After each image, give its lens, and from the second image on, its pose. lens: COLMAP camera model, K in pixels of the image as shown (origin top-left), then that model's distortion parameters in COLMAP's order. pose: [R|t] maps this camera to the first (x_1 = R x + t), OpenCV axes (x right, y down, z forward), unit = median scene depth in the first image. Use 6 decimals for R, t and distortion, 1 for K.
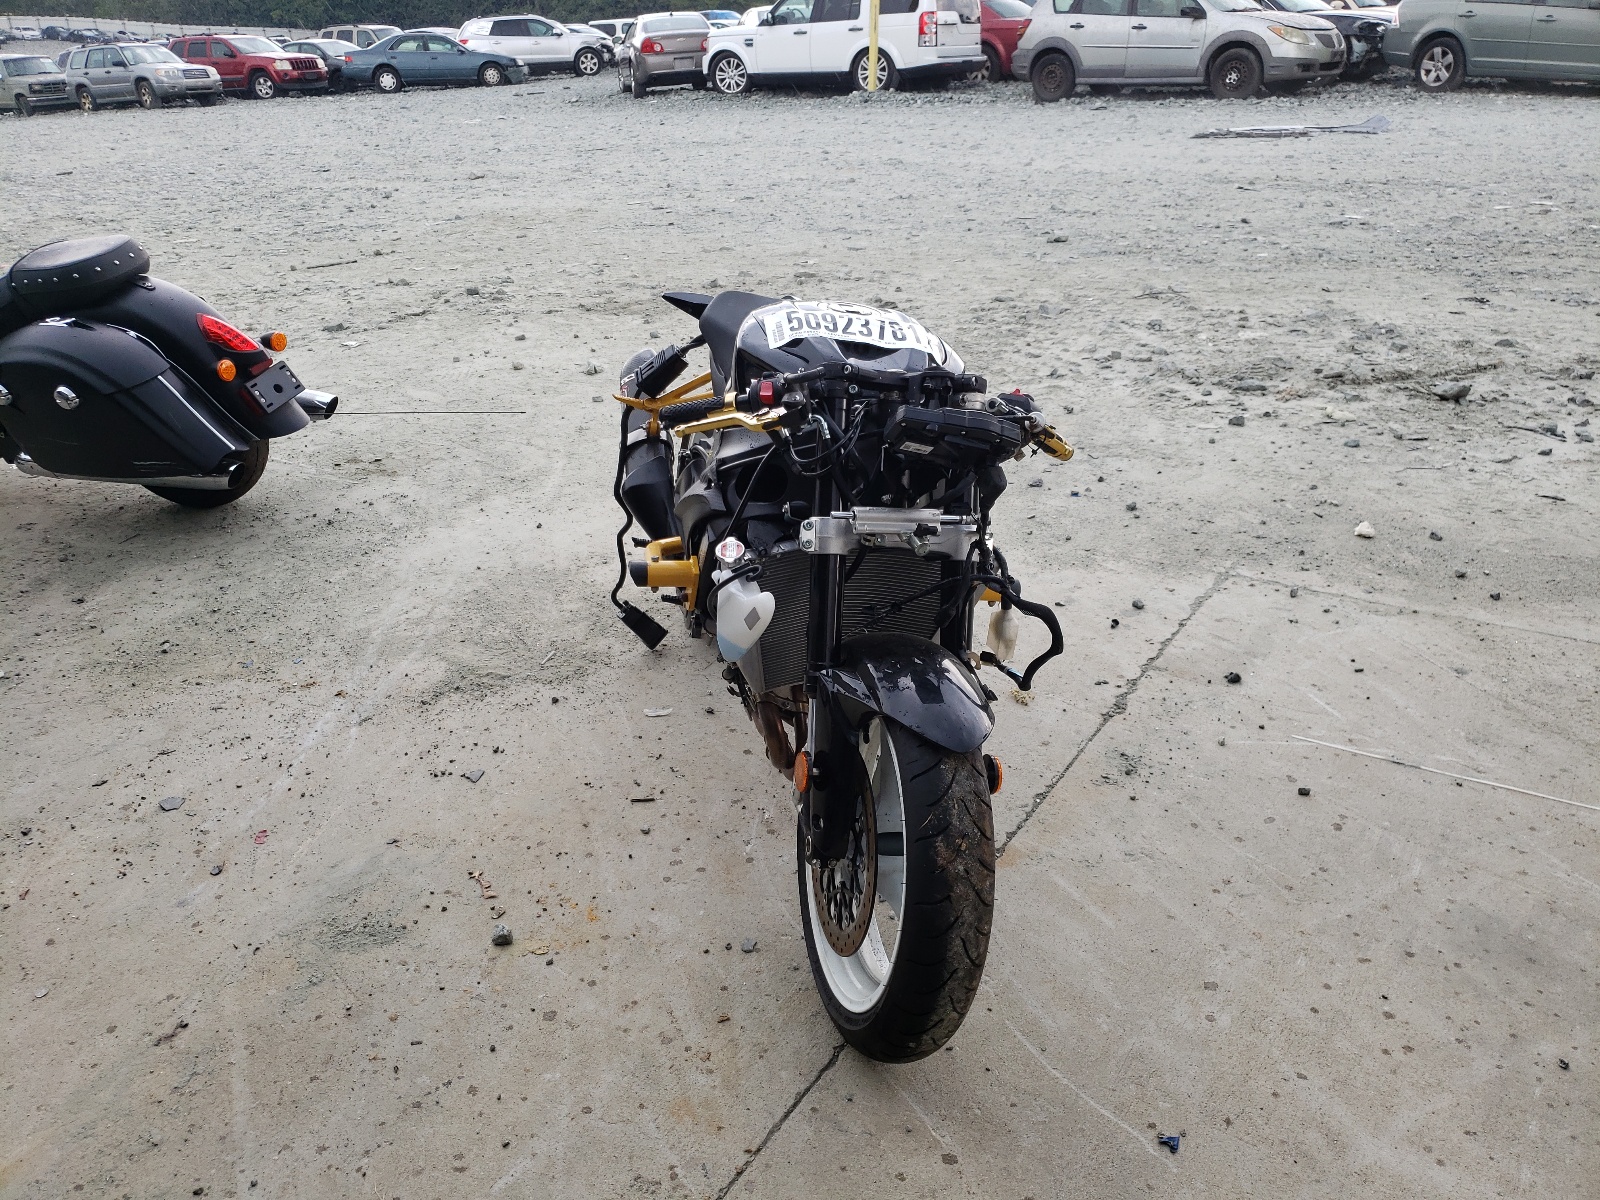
lens RADIAL K [[1162.2, 0, 800.0], [0, 1162.2, 600.0], [0, 0, 1]] dist [0.072938, -0.135878]
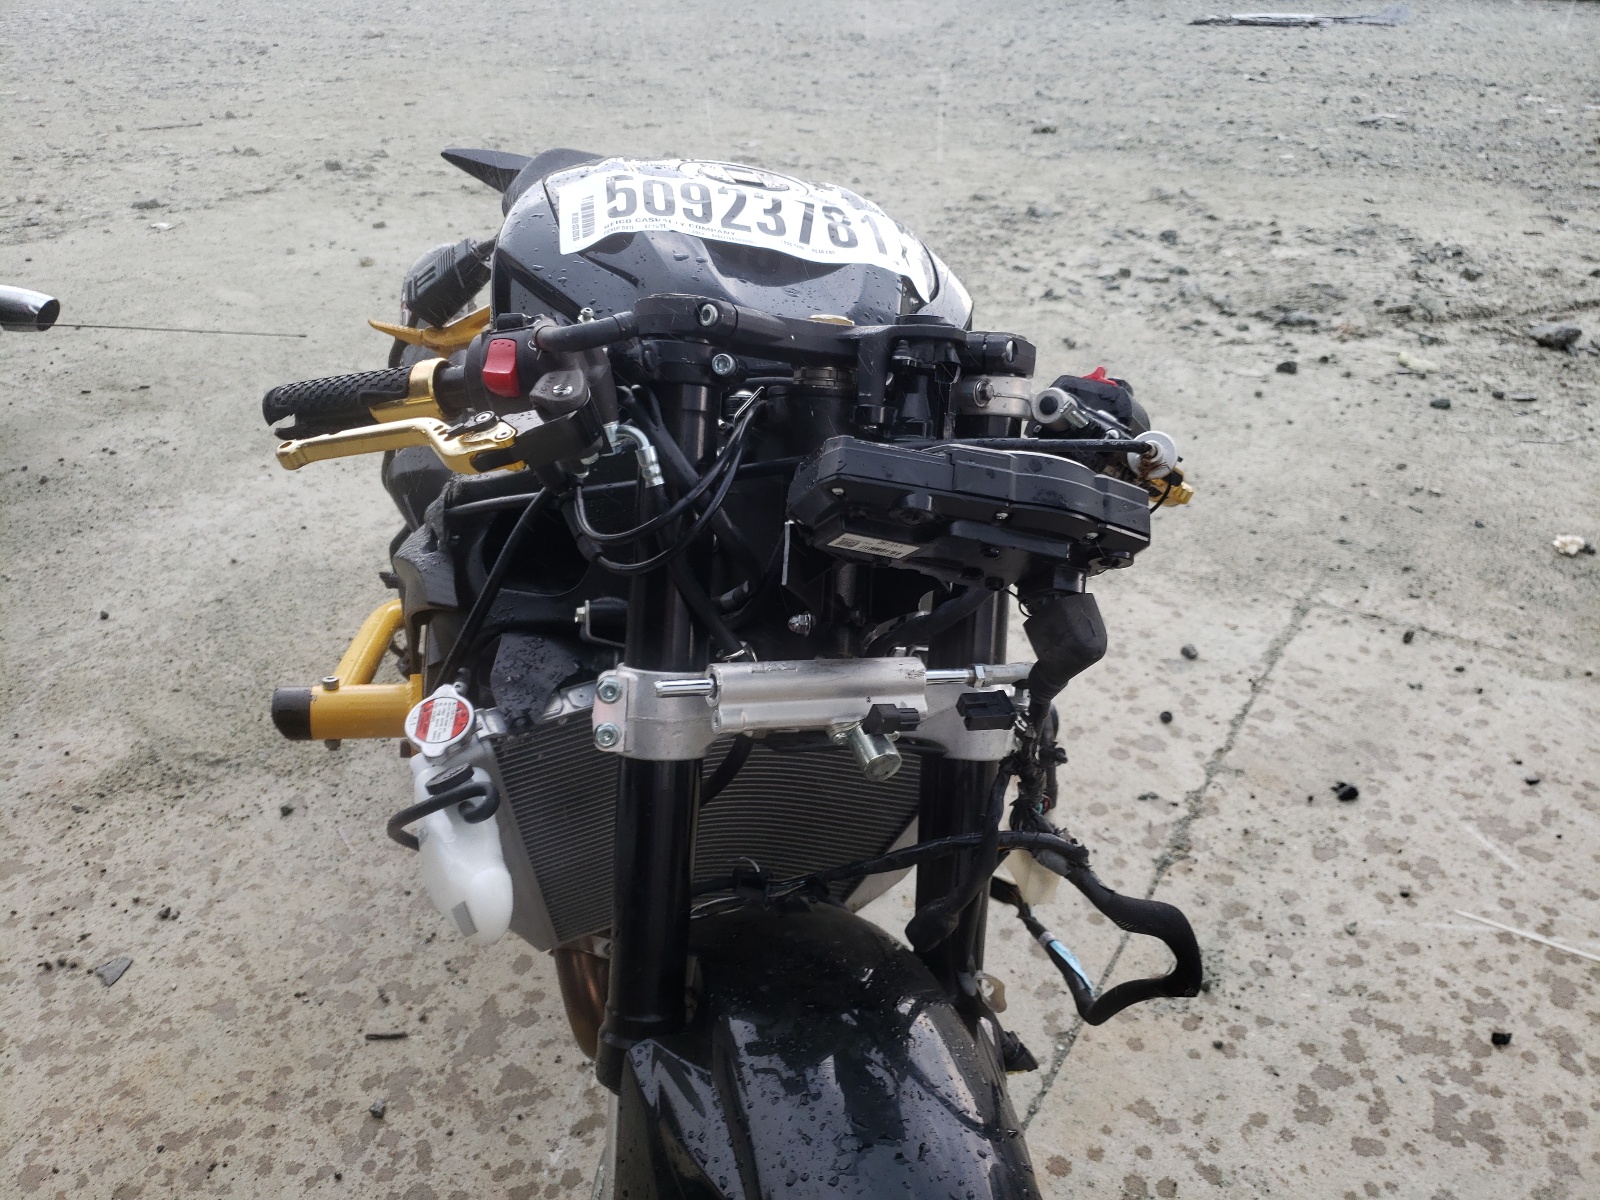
lens RADIAL K [[1194.6, 0, 800.0], [0, 1194.6, 600.0], [0, 0, 1]] dist [0.004881, 0.004600]
pose [[0.998800, 0.020605, 0.044427, 0.020008], [-0.023792, 0.997089, 0.072438, -0.046340], [-0.042805, -0.073408, 0.996383, 0.205829]]
